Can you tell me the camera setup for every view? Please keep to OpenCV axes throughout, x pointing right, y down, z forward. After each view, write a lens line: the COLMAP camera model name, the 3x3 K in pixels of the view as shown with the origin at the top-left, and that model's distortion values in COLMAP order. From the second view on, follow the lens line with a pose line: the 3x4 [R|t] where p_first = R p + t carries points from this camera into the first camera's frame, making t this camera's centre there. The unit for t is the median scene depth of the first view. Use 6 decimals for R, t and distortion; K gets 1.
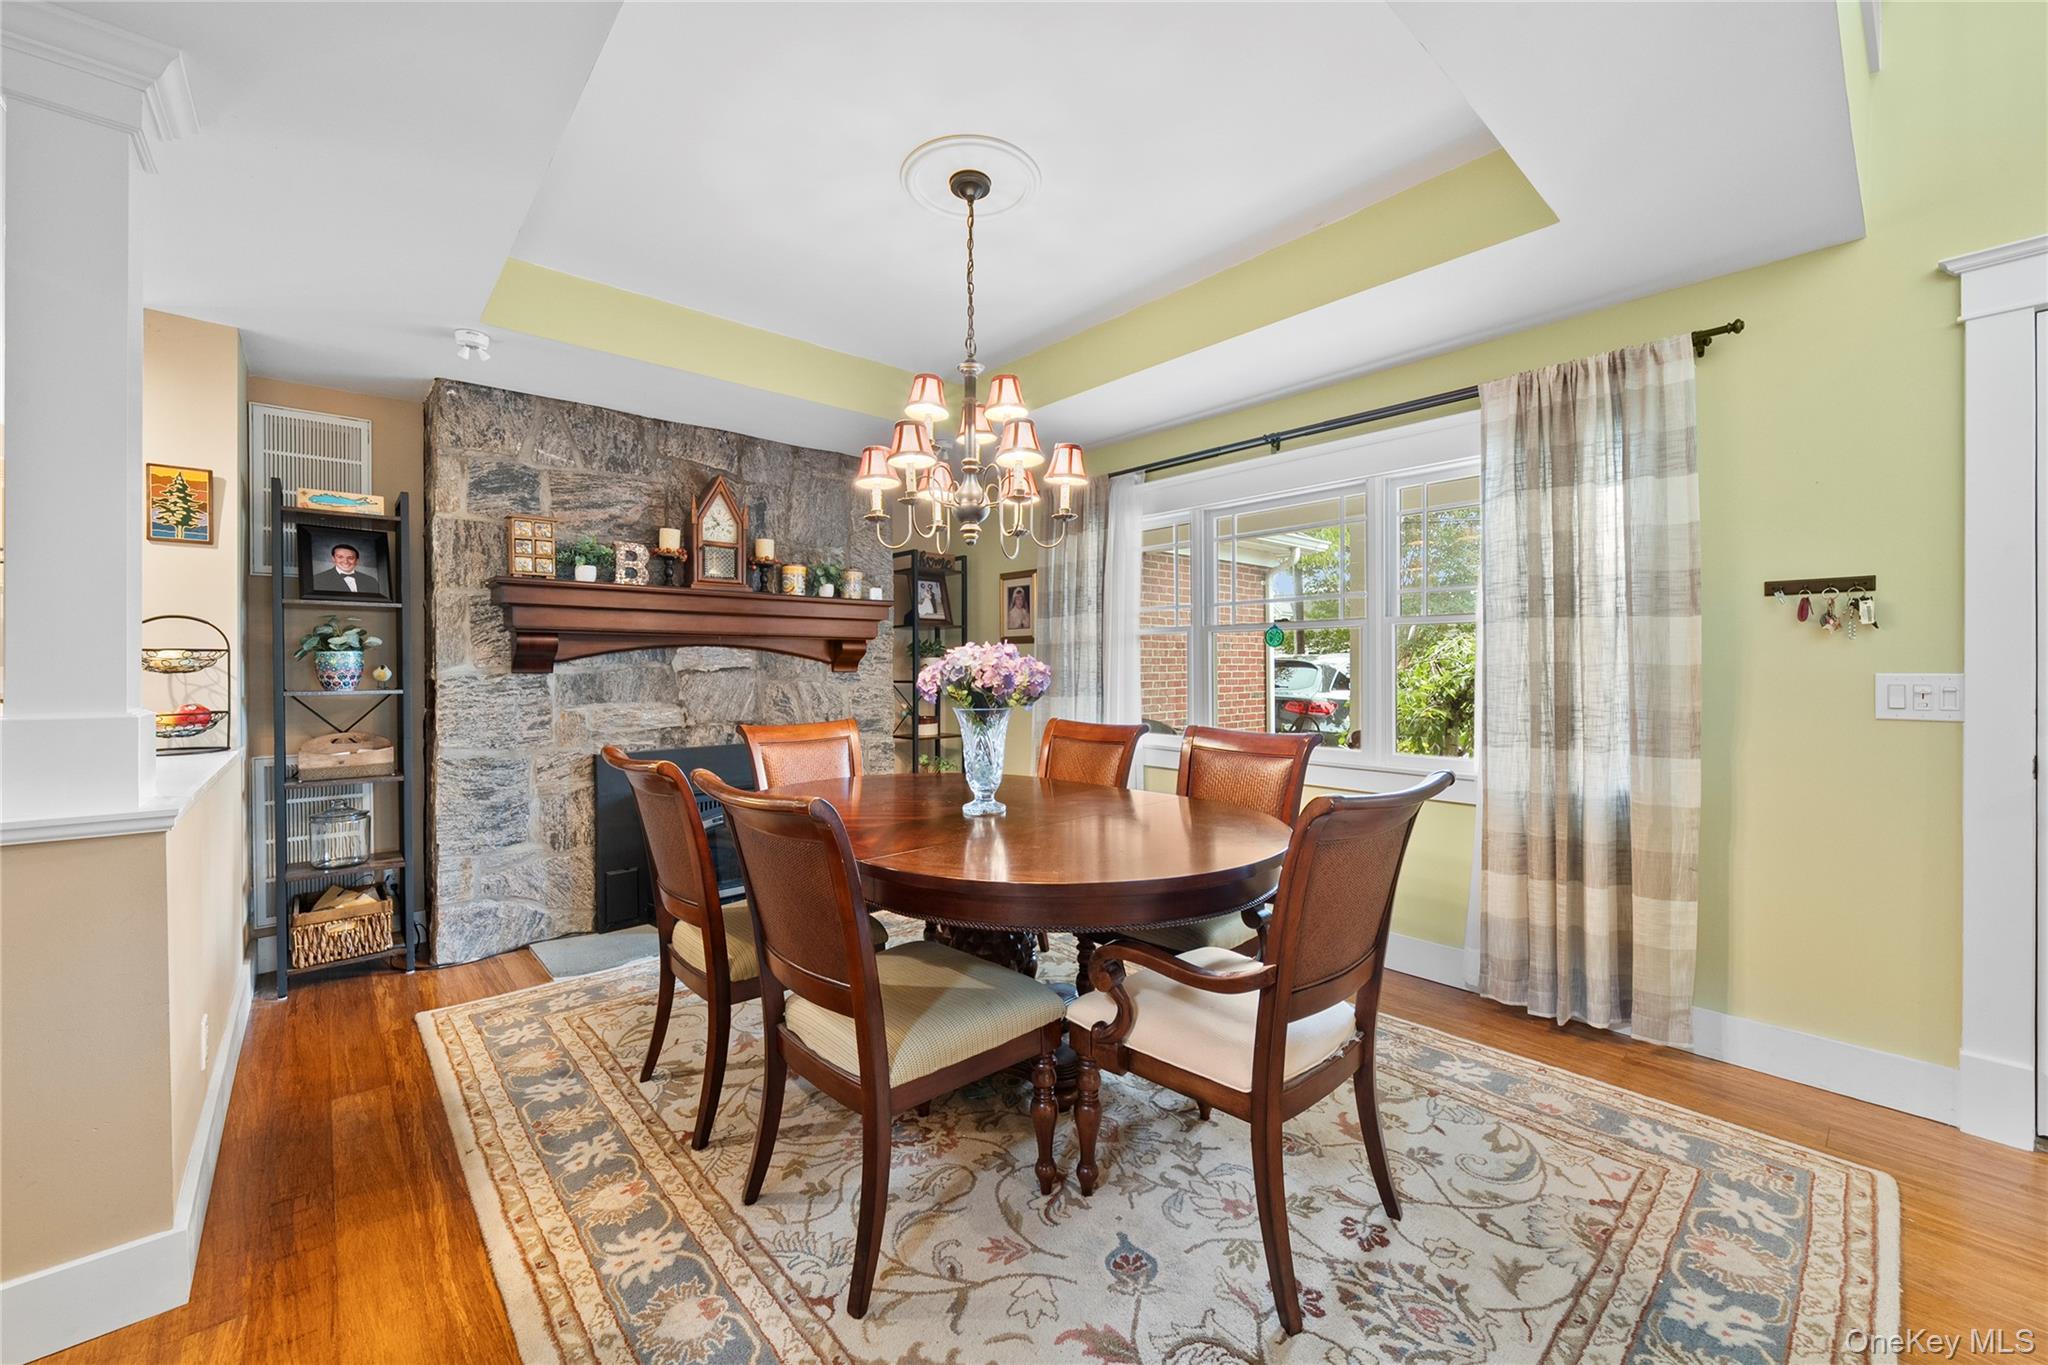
lens RADIAL K [[795.4, 0, 1018.1], [0, 795.4, 665.3], [0, 0, 1]] dist [-0.001297, -0.000284]
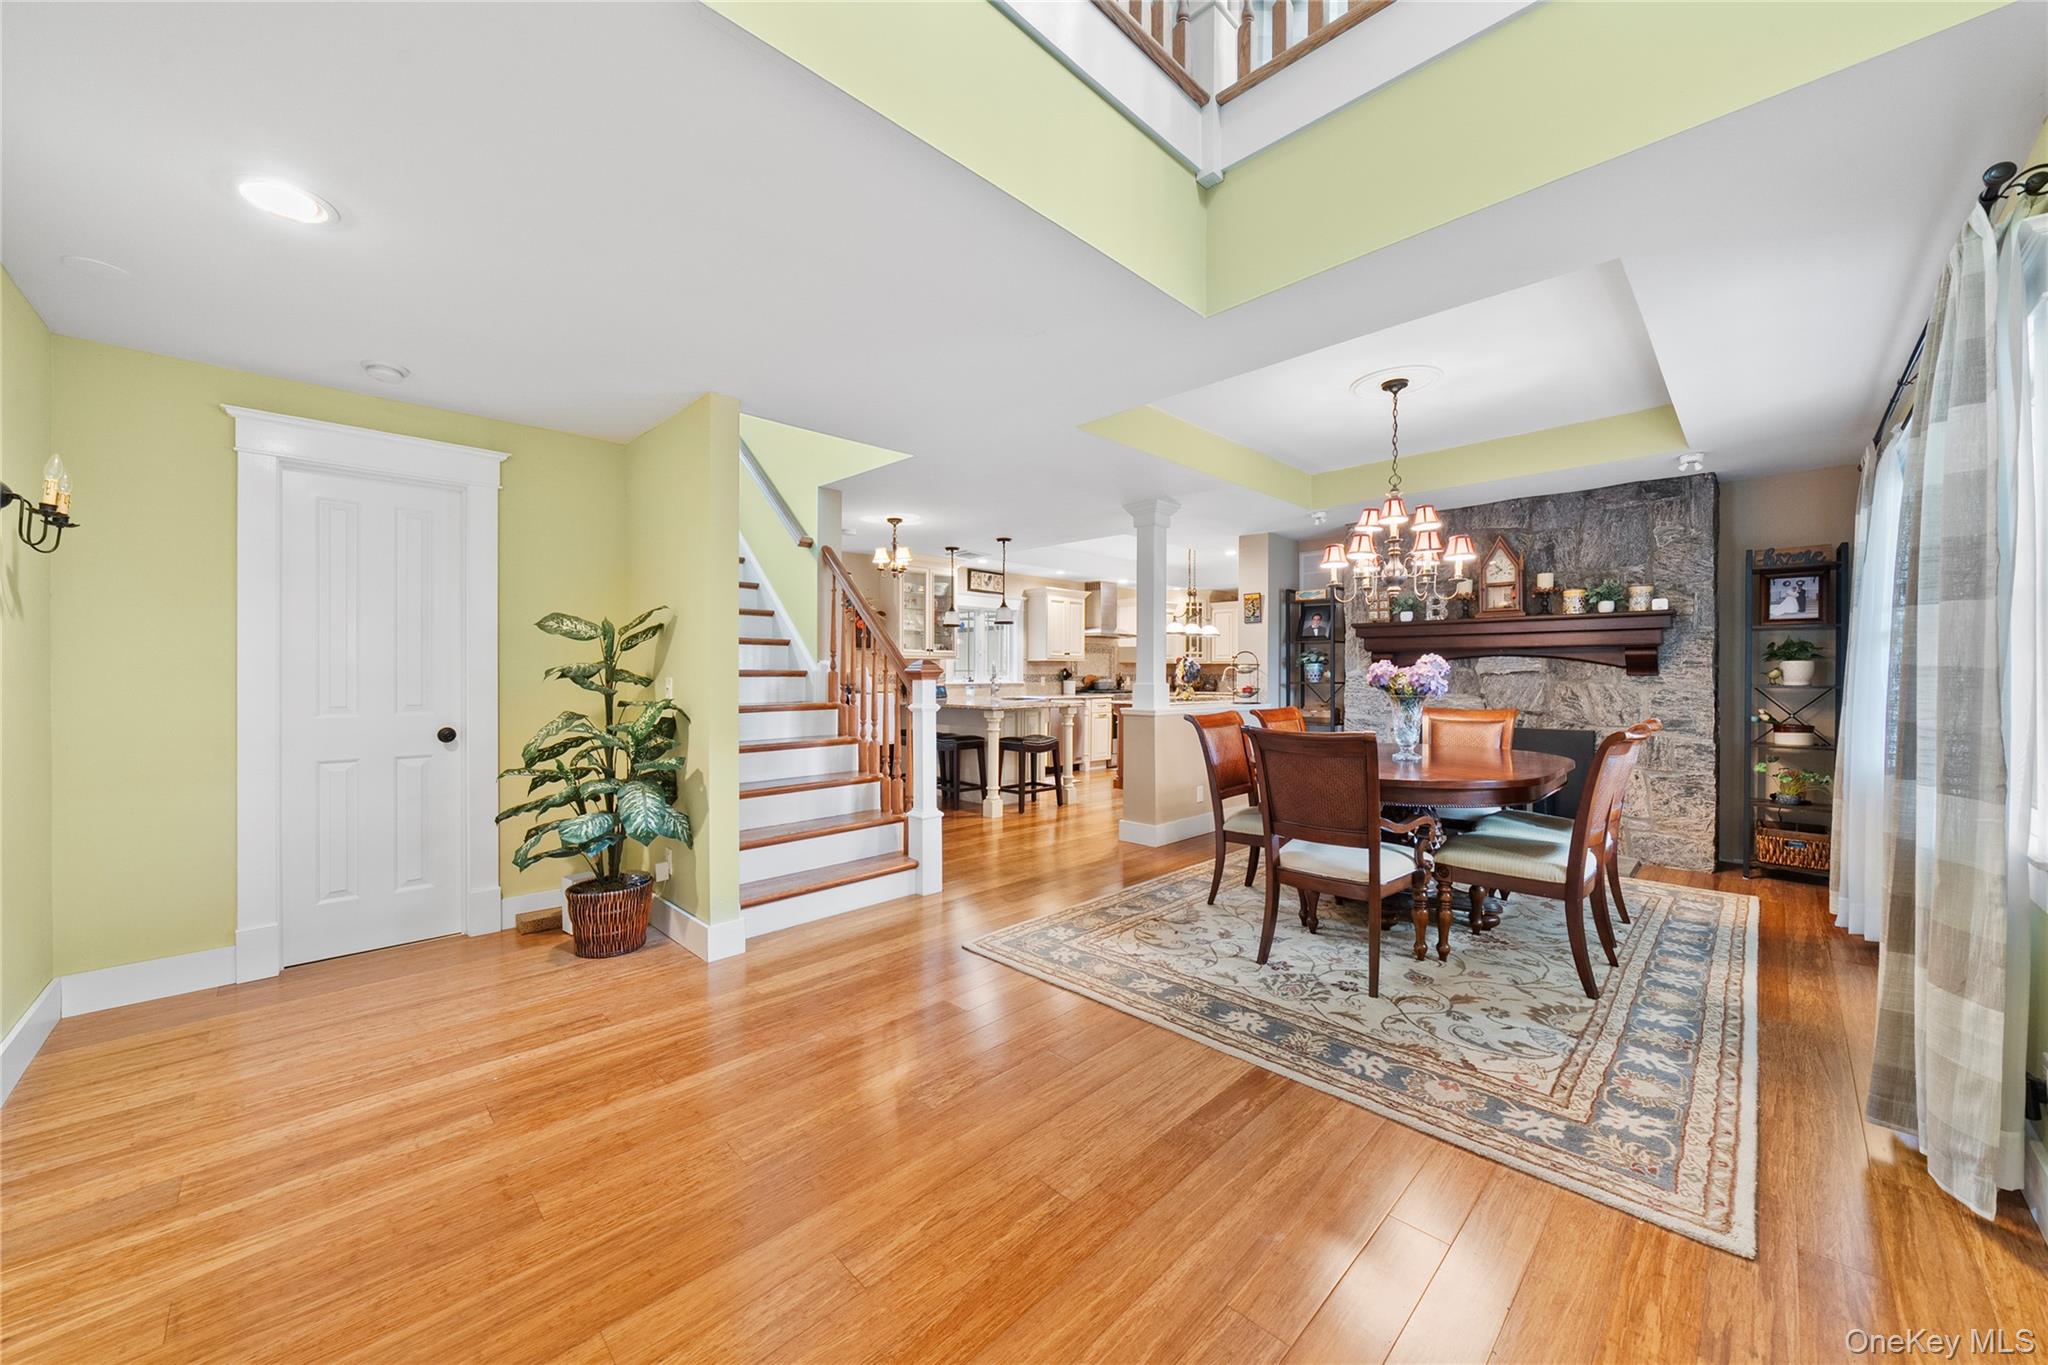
lens RADIAL K [[746.2, 0, 1025.9], [0, 746.2, 676.1], [0, 0, 1]] dist [-0.000532, -0.000044]
pose [[0.063853, 0.006270, -0.997940, 1.115762], [0.001837, 0.999978, 0.006401, 0.001266], [0.997958, -0.002242, 0.063840, 0.092294]]
